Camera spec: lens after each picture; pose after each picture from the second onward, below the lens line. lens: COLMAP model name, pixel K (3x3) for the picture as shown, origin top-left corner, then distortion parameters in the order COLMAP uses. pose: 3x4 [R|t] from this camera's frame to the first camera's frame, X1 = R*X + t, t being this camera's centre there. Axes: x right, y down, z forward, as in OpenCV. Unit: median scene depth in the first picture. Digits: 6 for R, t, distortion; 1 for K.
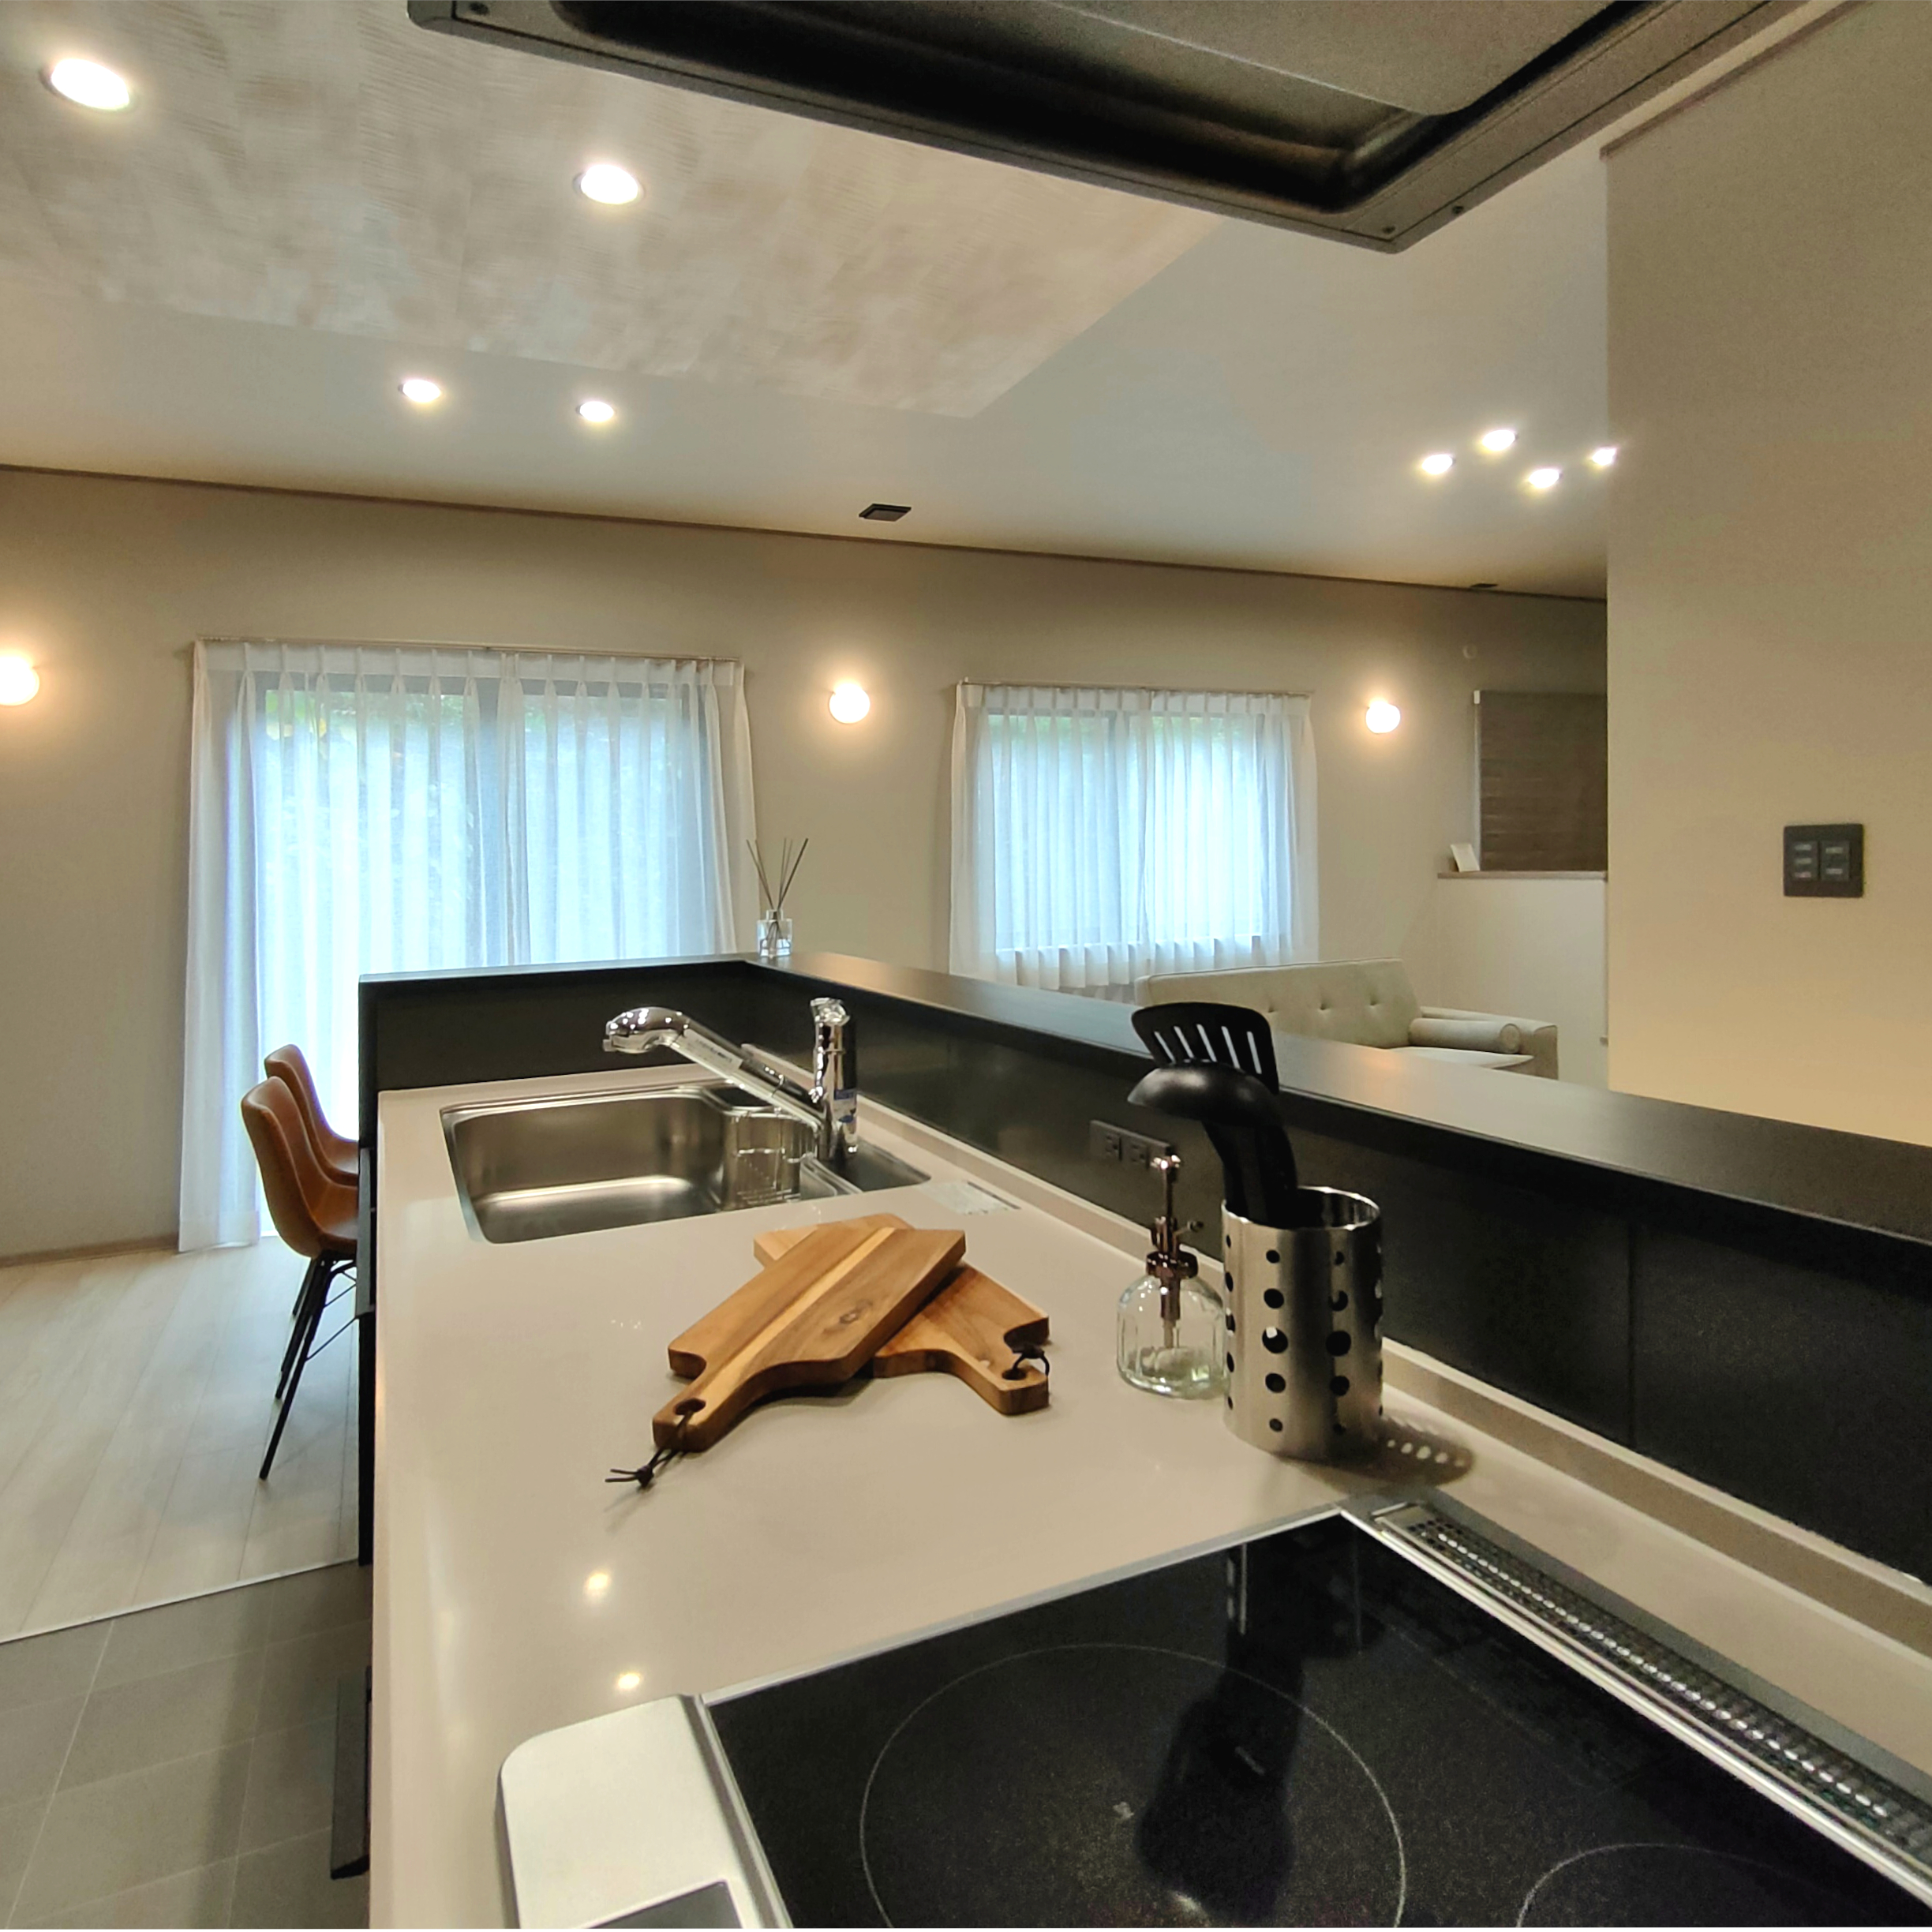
lens RADIAL K [[1382.9, 0, 1021.7], [0, 1382.9, 861.0], [0, 0, 1]] dist [-0.001507, -0.000165]
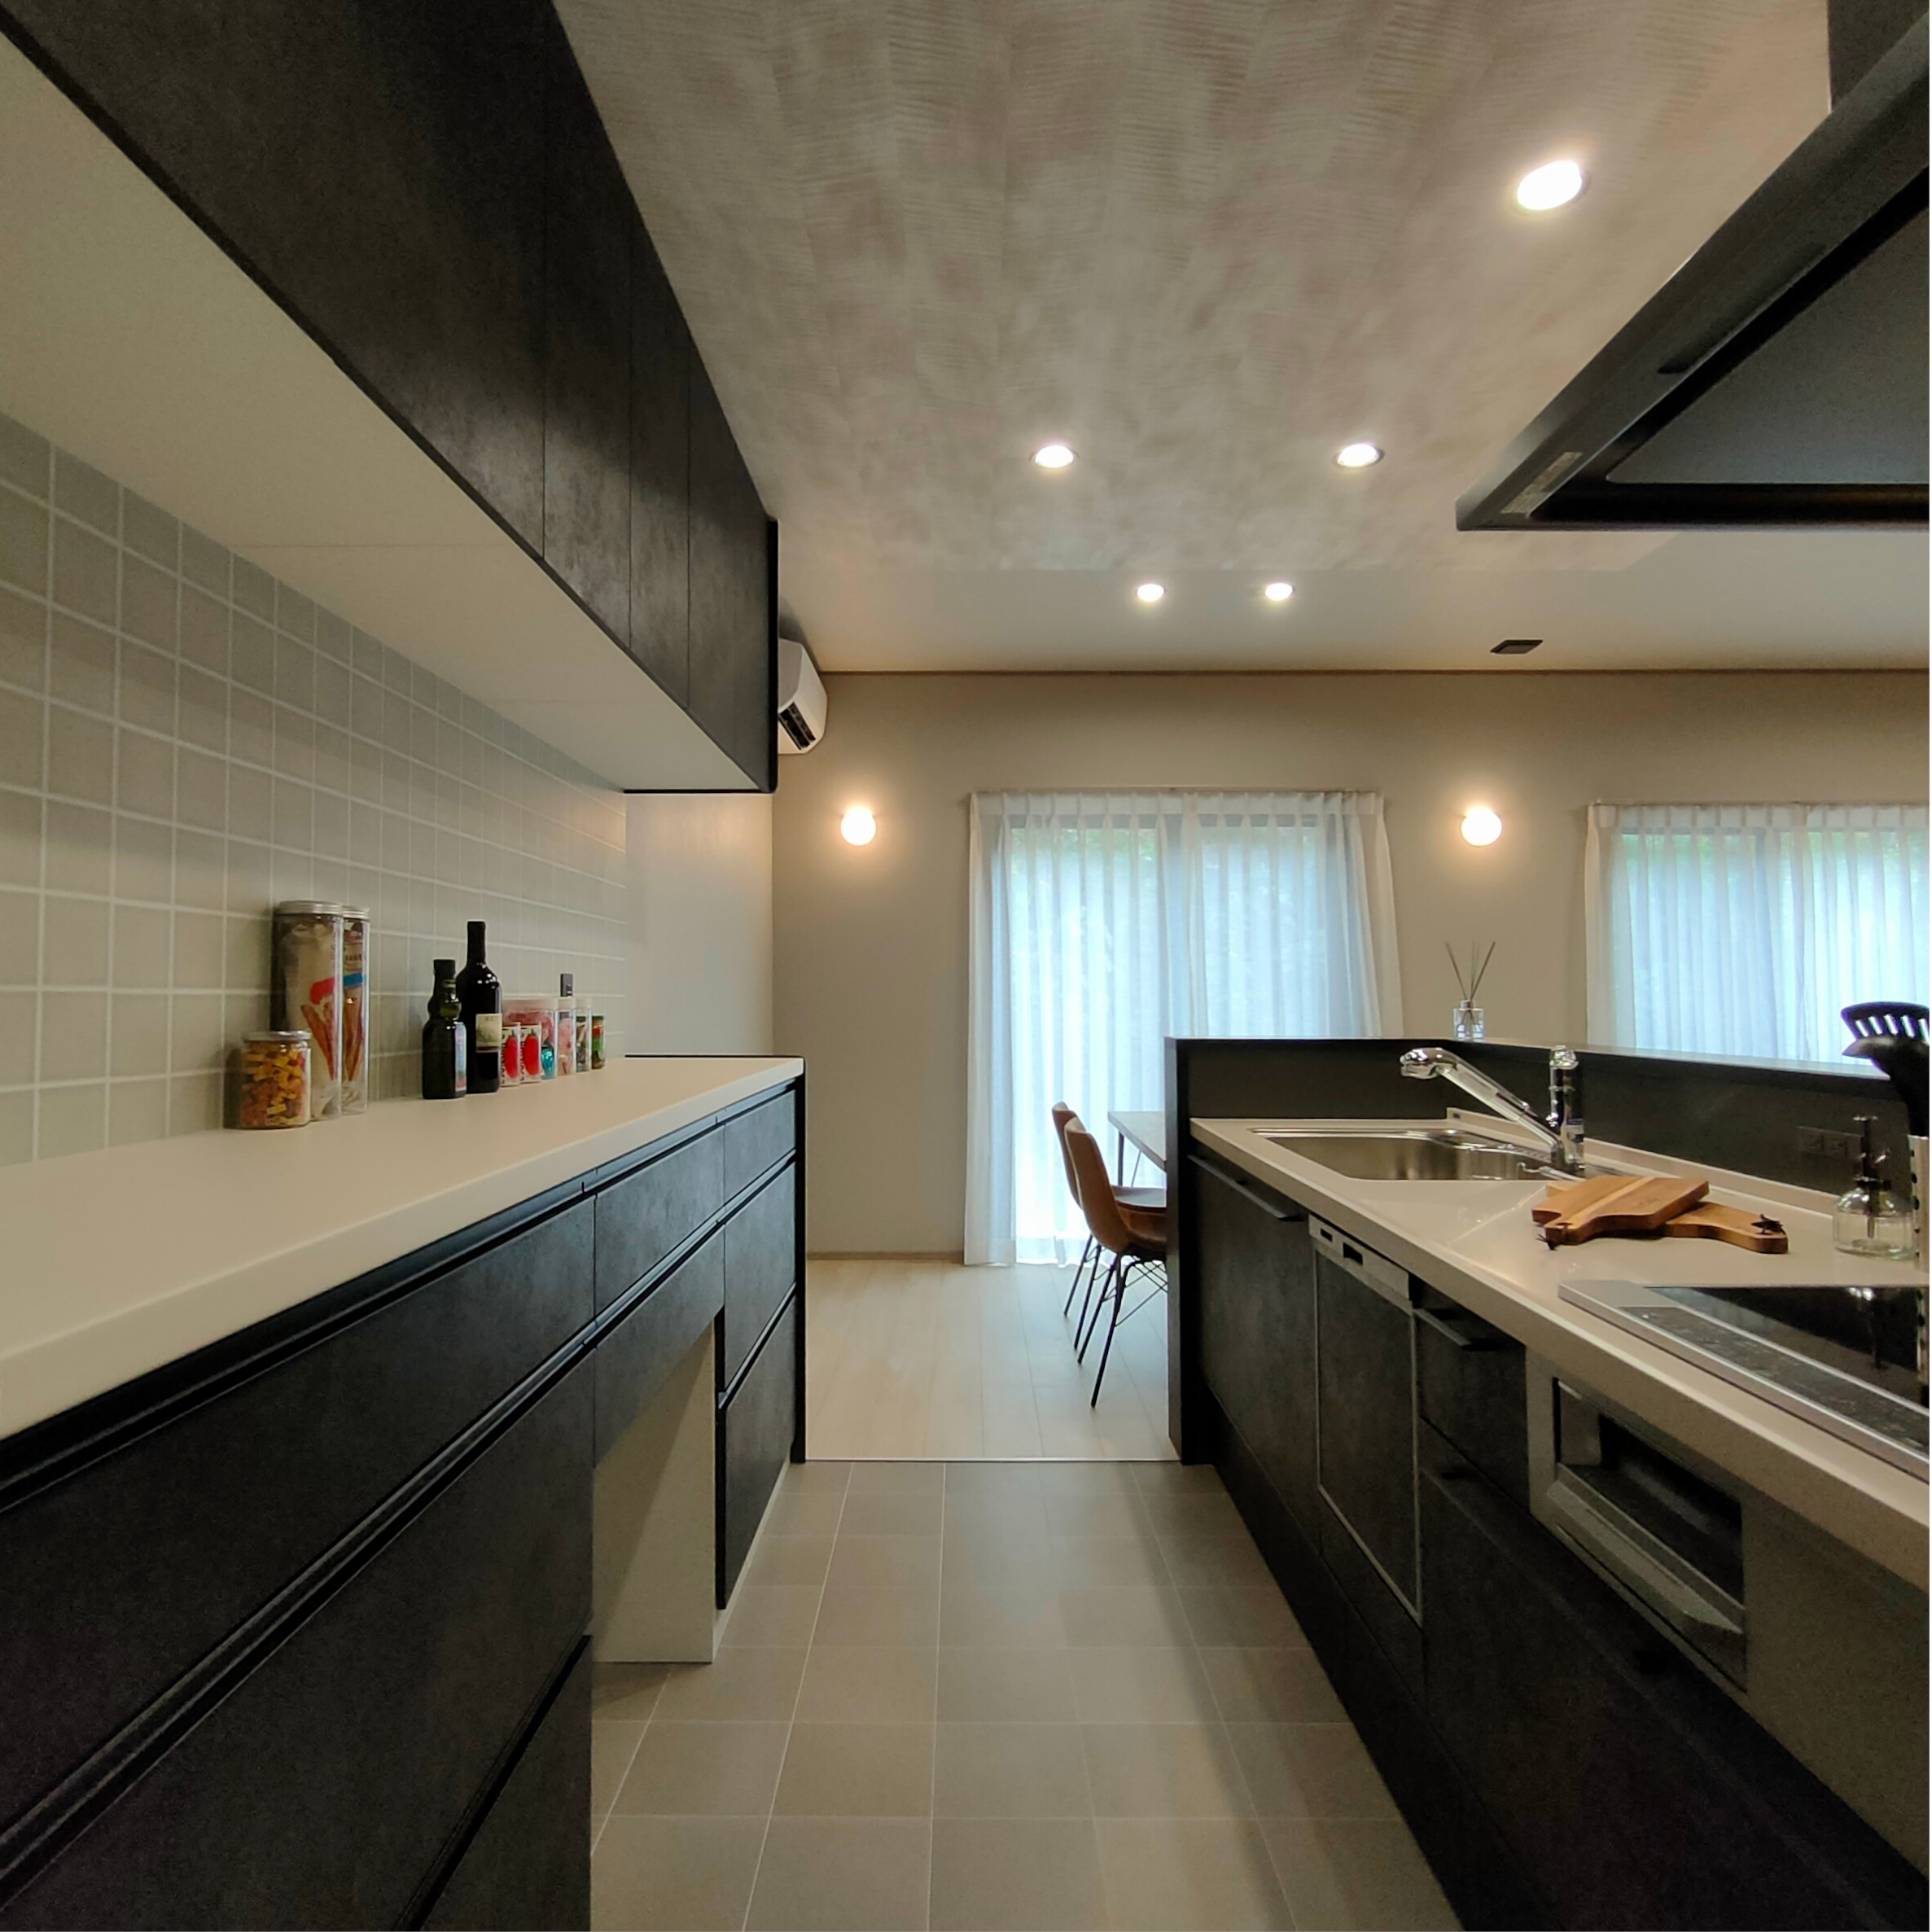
lens RADIAL K [[1382.9, 0, 1021.7], [0, 1382.9, 861.0], [0, 0, 1]] dist [-0.001507, -0.000165]
pose [[0.912826, -0.015138, -0.408069, -0.017622], [-0.021738, 0.996094, -0.085578, 0.011469], [0.407770, 0.086989, 0.908931, -0.118037]]
